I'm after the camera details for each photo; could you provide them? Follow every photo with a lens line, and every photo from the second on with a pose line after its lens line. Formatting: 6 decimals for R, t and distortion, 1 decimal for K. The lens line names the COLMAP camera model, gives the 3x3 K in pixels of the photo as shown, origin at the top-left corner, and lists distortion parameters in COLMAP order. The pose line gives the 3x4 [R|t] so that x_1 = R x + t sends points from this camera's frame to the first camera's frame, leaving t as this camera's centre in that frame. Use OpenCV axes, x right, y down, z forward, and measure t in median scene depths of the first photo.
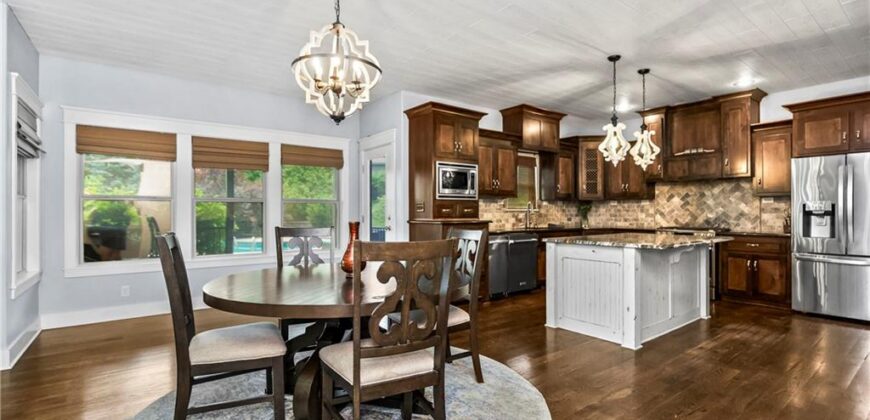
lens RADIAL K [[399.3, 0, 440.5], [0, 399.3, 209.9], [0, 0, 1]] dist [-0.003585, 0.000160]
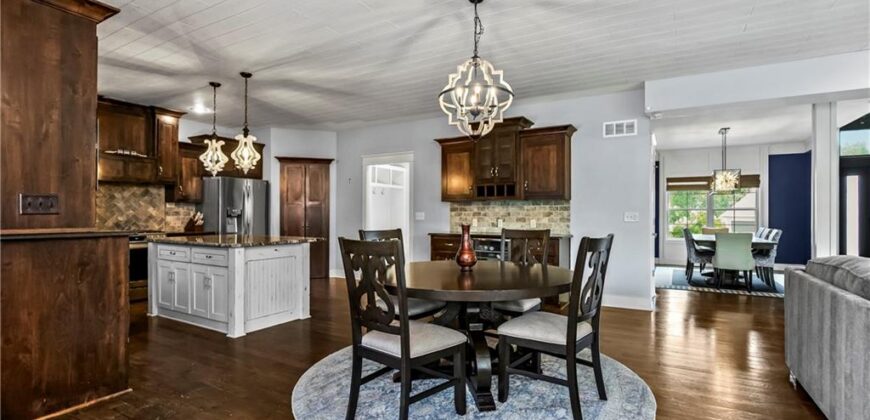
lens RADIAL K [[388.5, 0, 435.0], [0, 388.5, 210.0], [0, 0, 1]] dist [-0.000061, 0.000033]
pose [[-0.341188, 0.007248, 0.939967, -0.544450], [-0.014020, 0.999820, -0.012798, -0.005834], [-0.939891, -0.017545, -0.341024, 0.649257]]
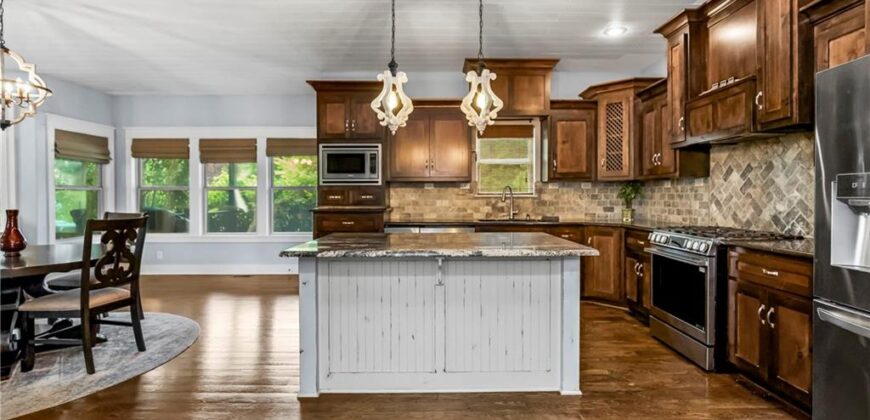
lens RADIAL K [[410.1, 0, 442.9], [0, 410.1, 201.7], [0, 0, 1]] dist [-0.002081, -0.000365]
pose [[0.800516, 0.007496, -0.599265, 0.704858], [0.003770, 0.999839, 0.017543, -0.003679], [0.599300, -0.016303, 0.800359, 0.363891]]
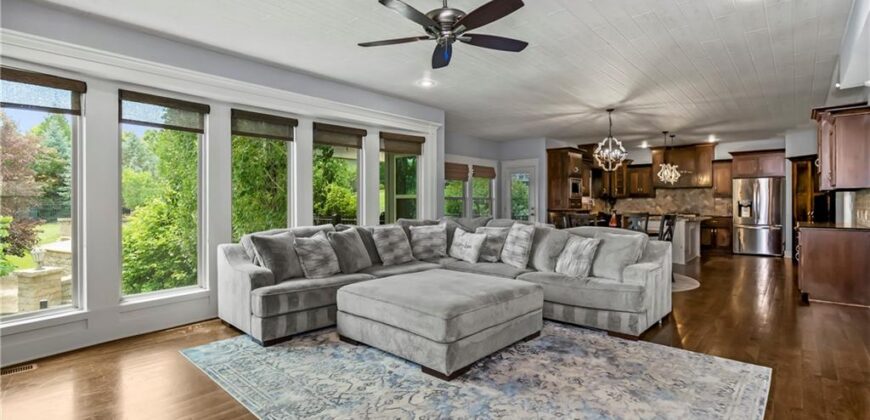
lens RADIAL K [[404.5, 0, 433.6], [0, 404.5, 201.3], [0, 0, 1]] dist [0.001754, 0.000387]
pose [[0.985462, -0.000201, 0.169897, -0.872104], [-0.000124, 0.999998, 0.001904, -0.014898], [-0.169897, -0.001897, 0.985460, -0.700872]]
